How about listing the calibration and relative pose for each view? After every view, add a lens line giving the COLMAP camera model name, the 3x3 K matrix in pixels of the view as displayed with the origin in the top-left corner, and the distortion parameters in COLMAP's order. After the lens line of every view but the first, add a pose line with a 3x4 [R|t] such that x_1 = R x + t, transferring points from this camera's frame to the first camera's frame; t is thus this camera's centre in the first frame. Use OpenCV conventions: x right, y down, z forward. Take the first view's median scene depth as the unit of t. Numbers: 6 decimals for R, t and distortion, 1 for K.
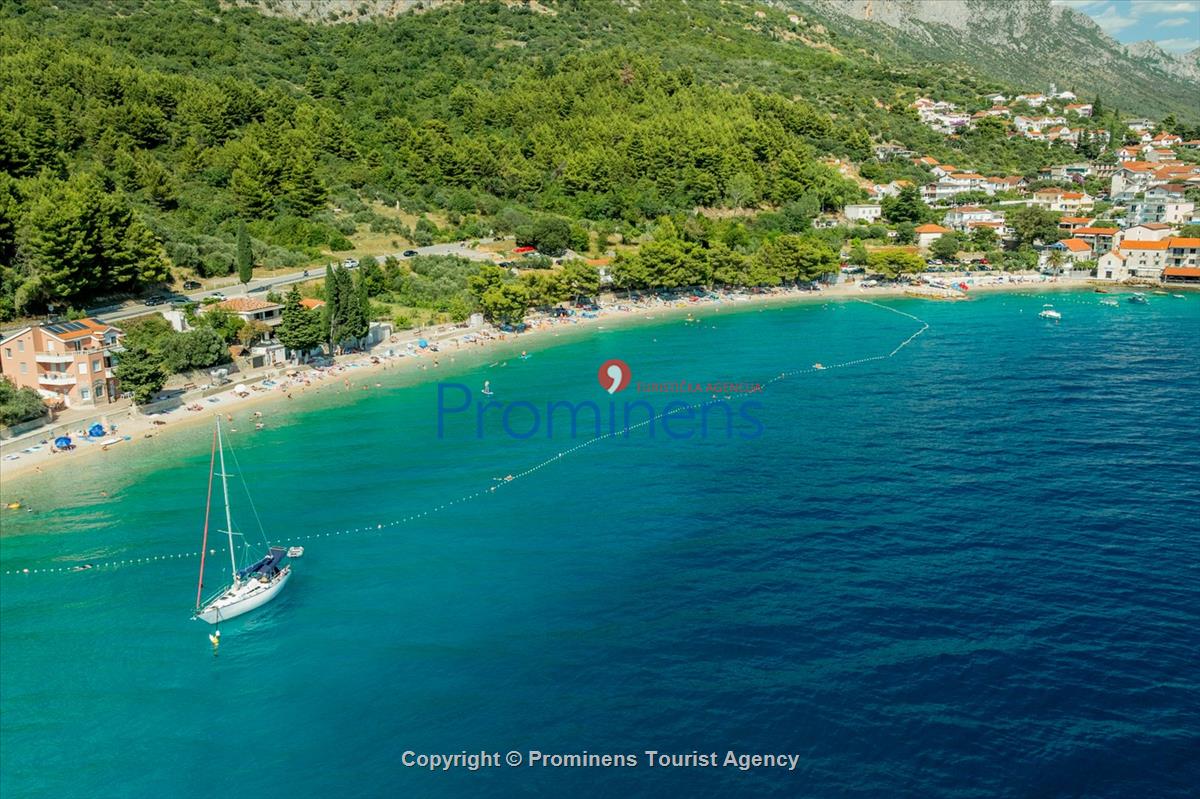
lens RADIAL K [[1004.3, 0, 597.4], [0, 1004.3, 400.3], [0, 0, 1]] dist [-0.017646, -0.008199]
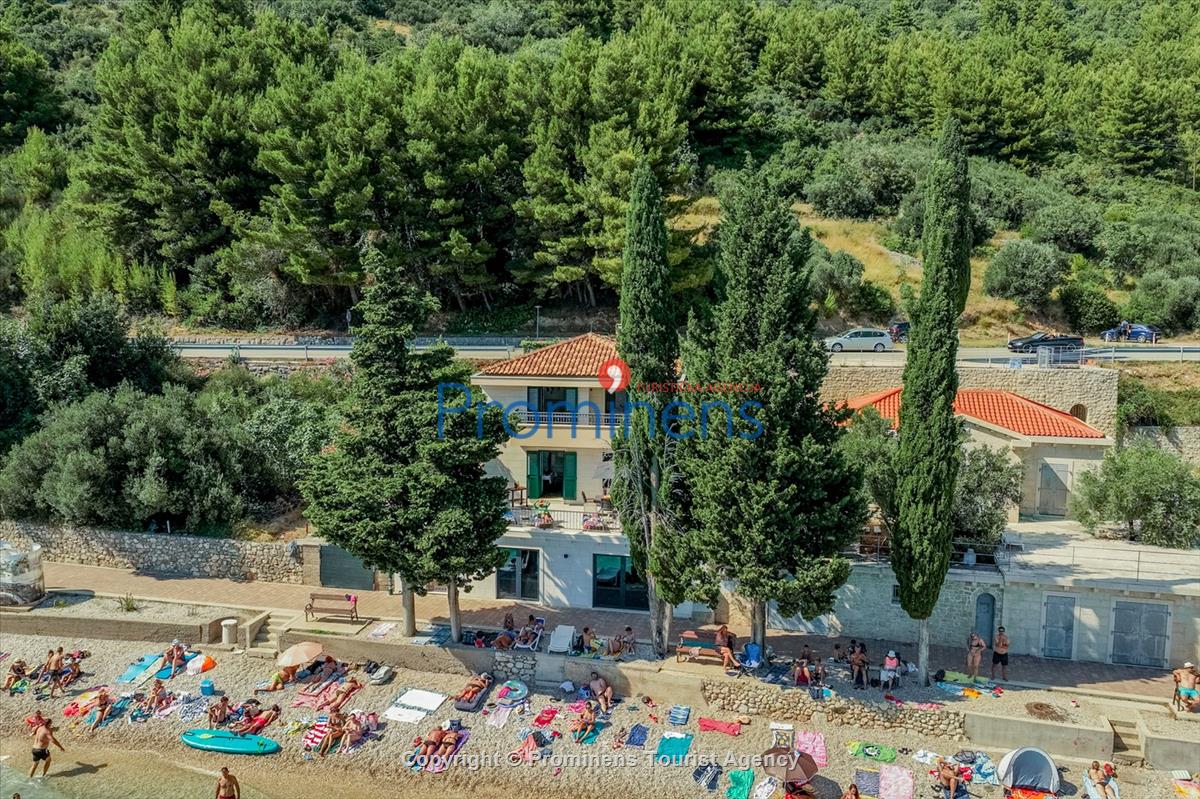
lens RADIAL K [[1001.1, 0, 597.3], [0, 1001.1, 400.4], [0, 0, 1]] dist [0.007664, -0.005045]
pose [[0.236490, 0.118891, -0.964333, -0.049564], [-0.225805, 0.972037, 0.064465, -0.060535], [0.945032, 0.202506, 0.256723, 0.549971]]
